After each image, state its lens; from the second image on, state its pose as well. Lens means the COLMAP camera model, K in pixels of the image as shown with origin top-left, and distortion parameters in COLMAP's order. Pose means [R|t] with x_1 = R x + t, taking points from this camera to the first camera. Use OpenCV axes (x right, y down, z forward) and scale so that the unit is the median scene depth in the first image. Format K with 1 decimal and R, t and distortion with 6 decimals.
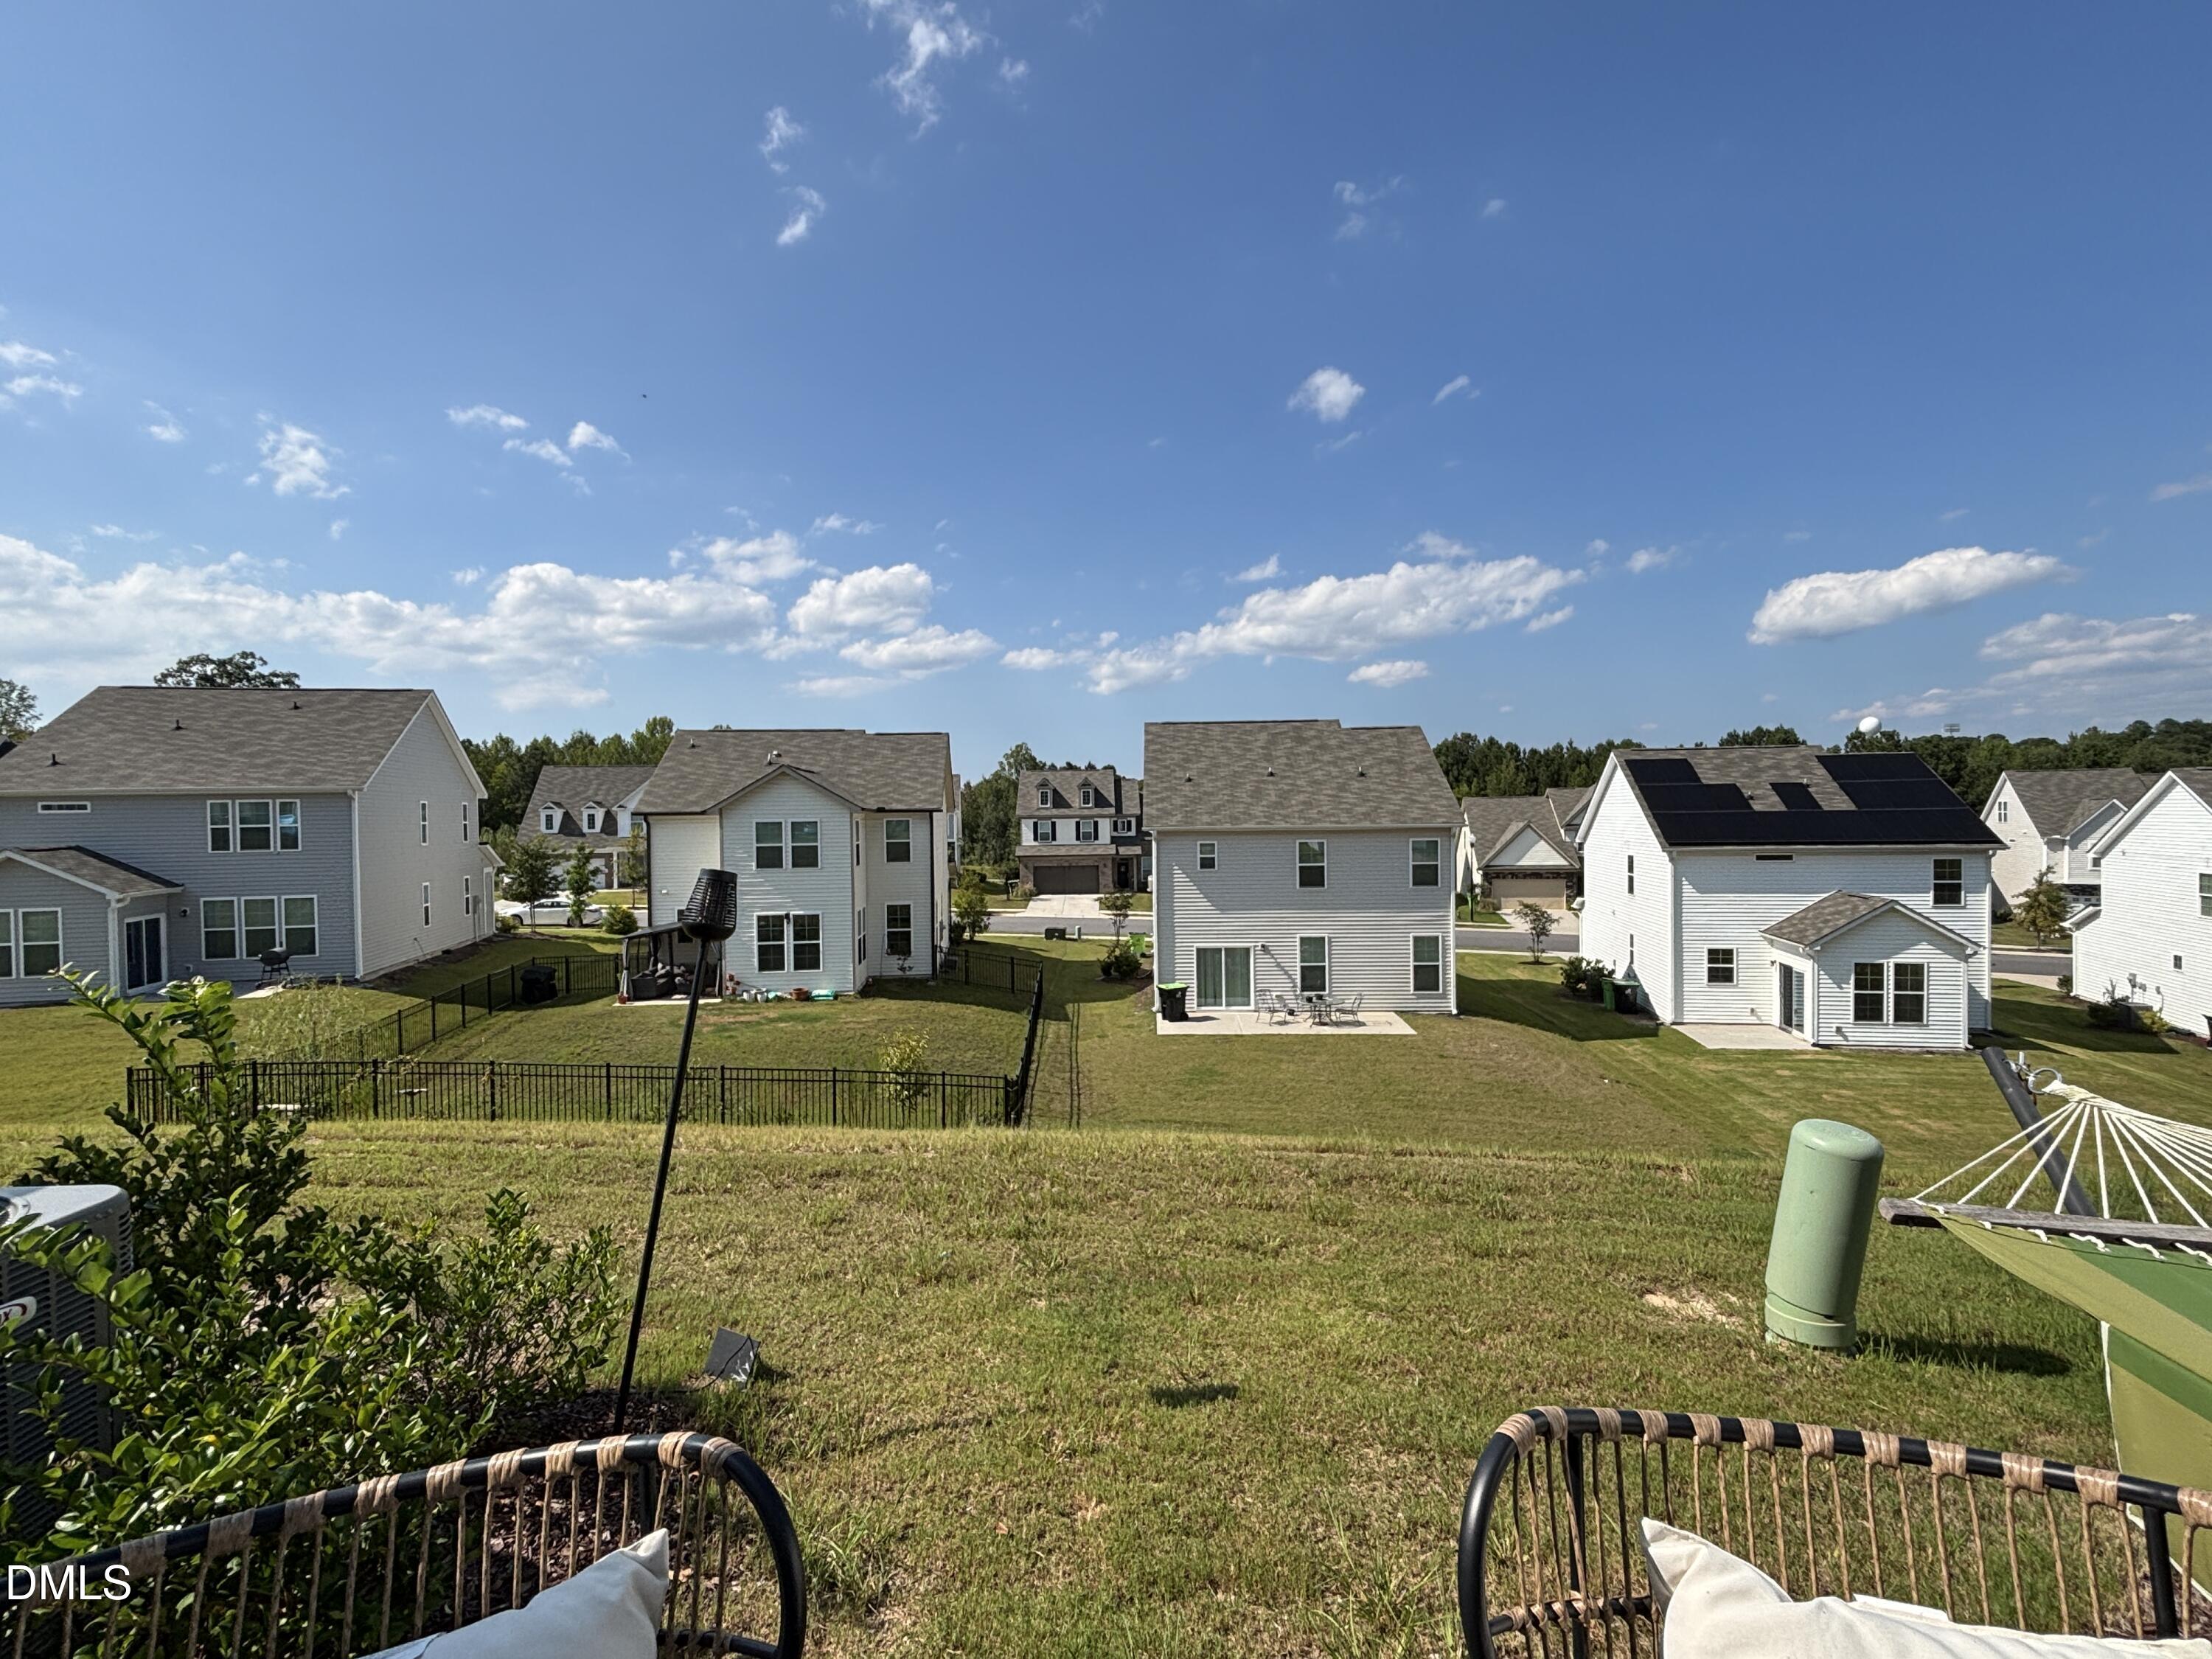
lens RADIAL K [[1092.0, 0, 1106.0], [0, 1092.0, 829.5], [0, 0, 1]] dist [-0.015665, -0.000126]
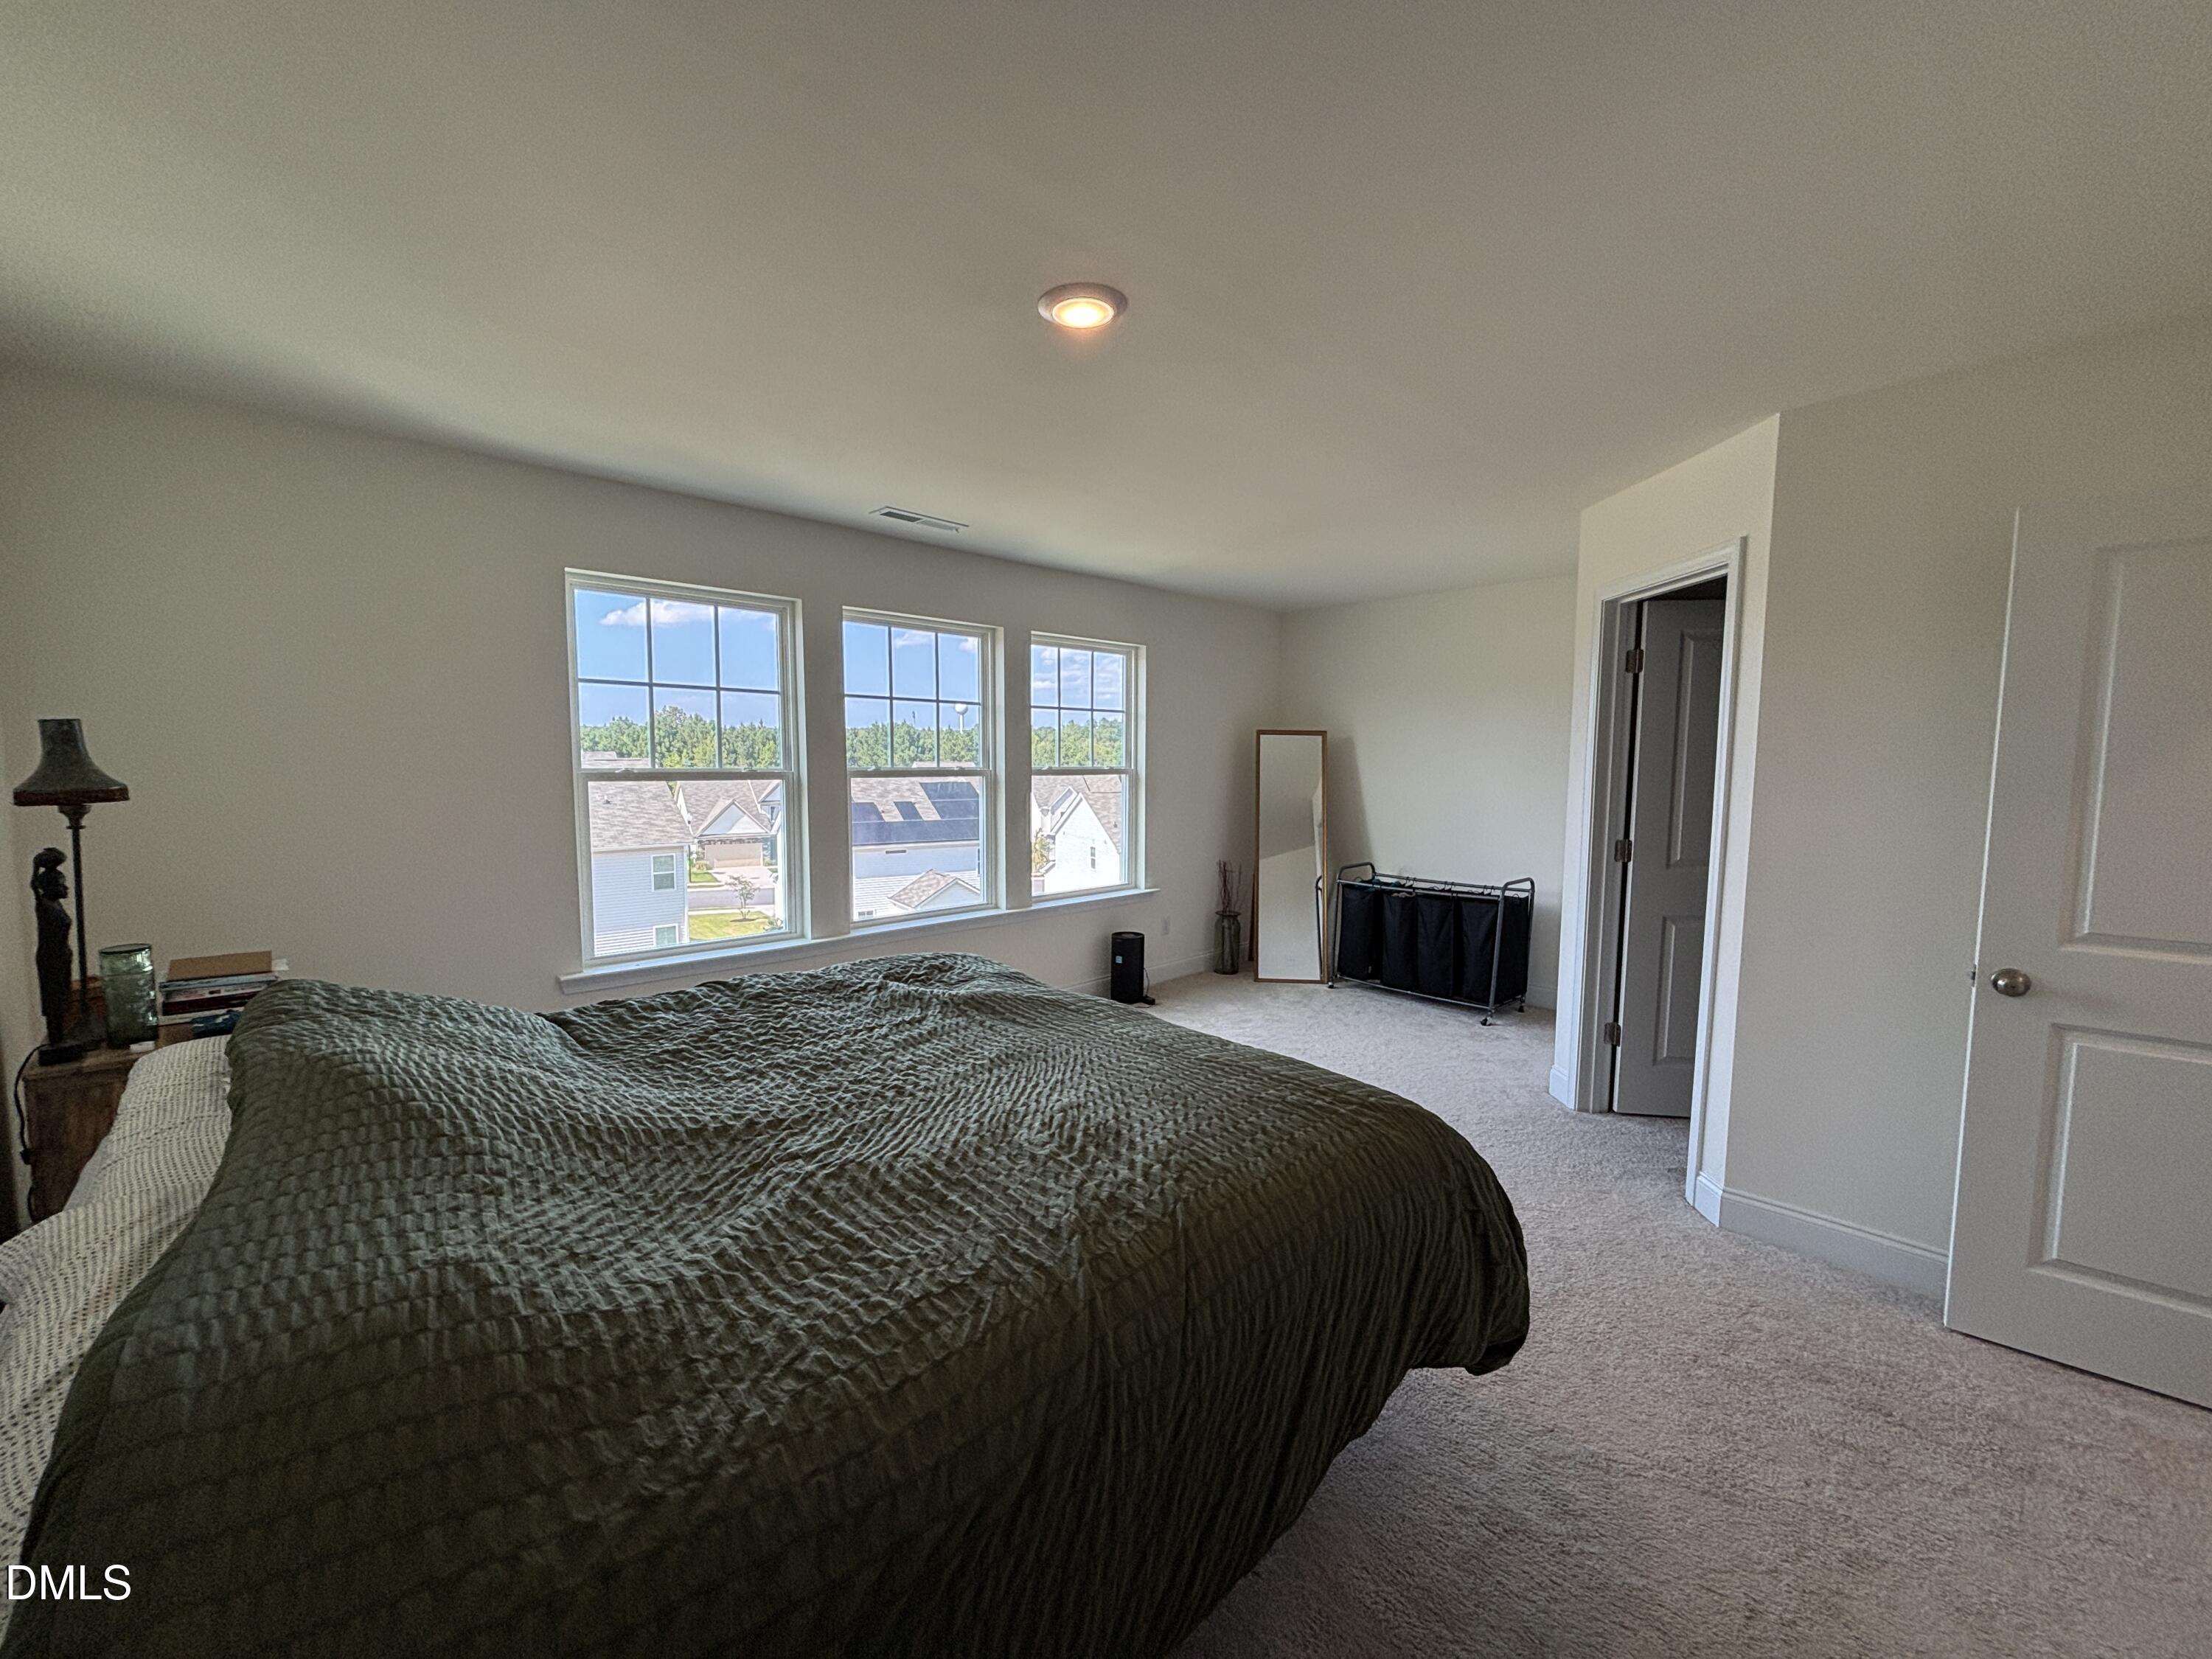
lens RADIAL K [[884.8, 0, 1106.0], [0, 884.8, 829.5], [0, 0, 1]] dist [0.000781, 0.000102]
pose [[0.714760, -0.038832, 0.698291, -0.065717], [-0.005834, 0.998092, 0.061475, -0.080137], [-0.699346, -0.048014, 0.713169, -0.130687]]
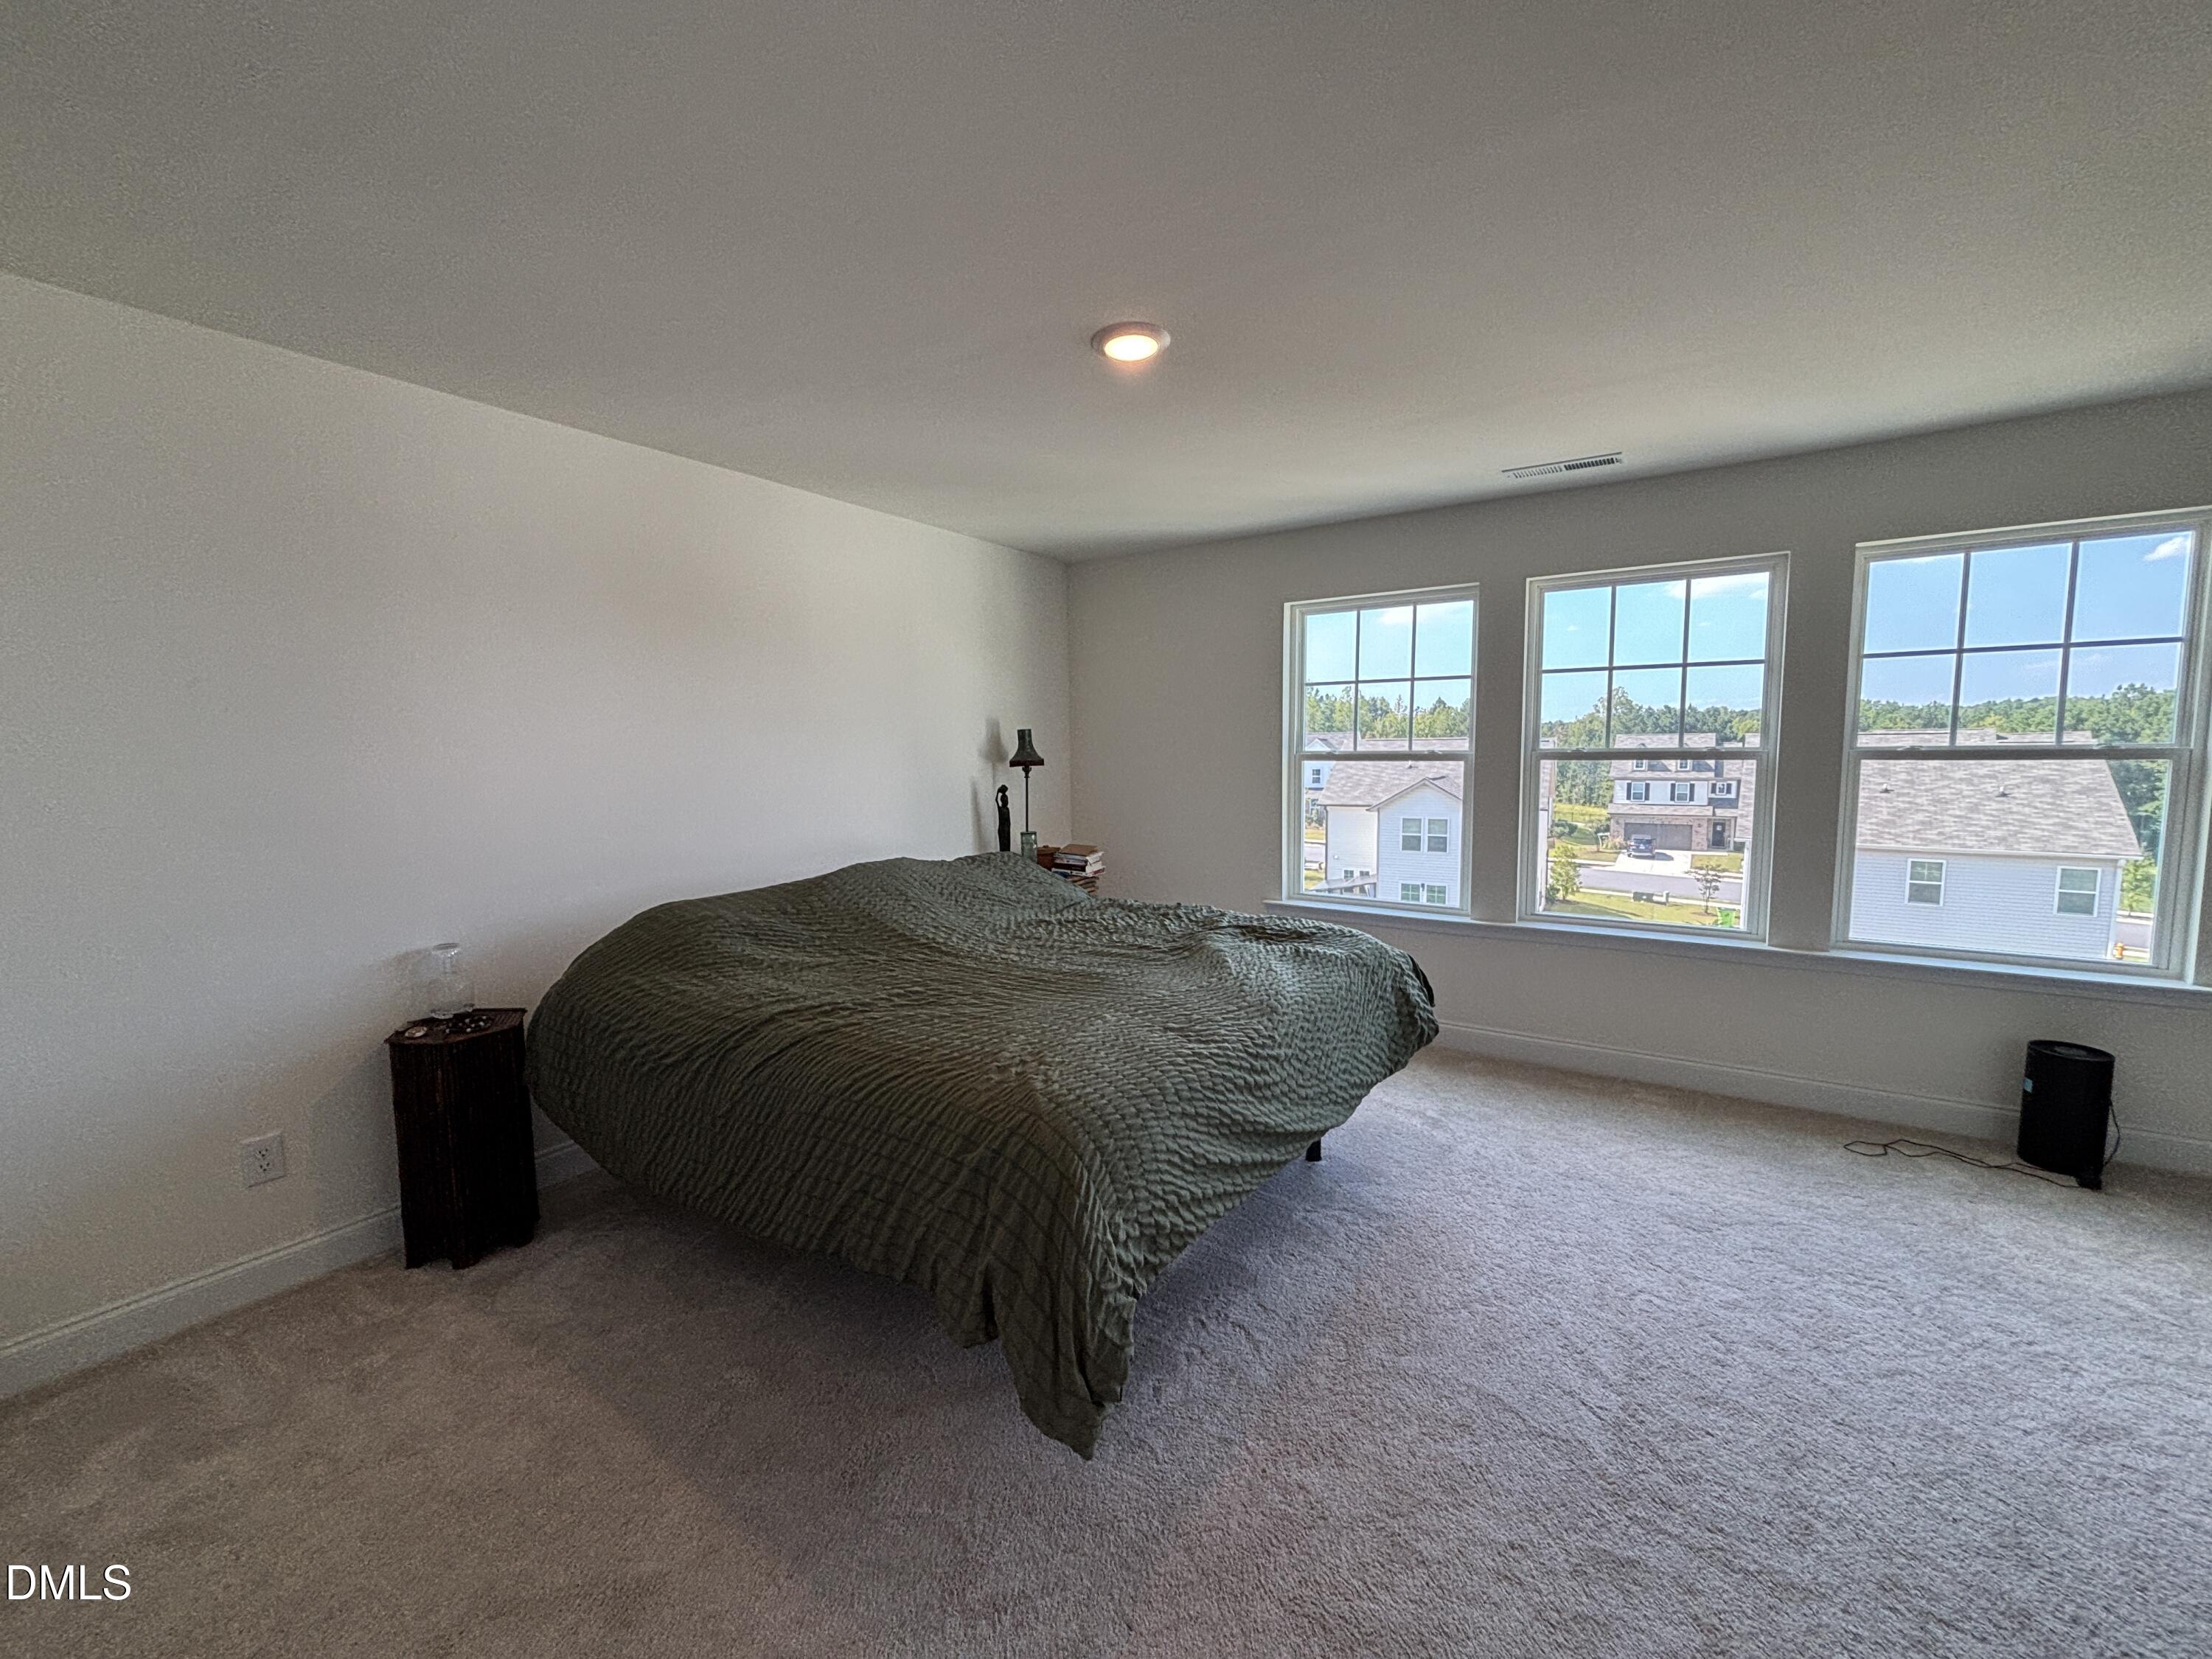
lens RADIAL K [[879.2, 0, 1106.0], [0, 879.2, 829.5], [0, 0, 1]] dist [-0.001381, -0.000315]
pose [[0.826057, 0.059212, -0.560468, 0.002966], [-0.009061, 0.995732, 0.091842, -0.080566], [0.563514, -0.070788, 0.823068, -0.143450]]
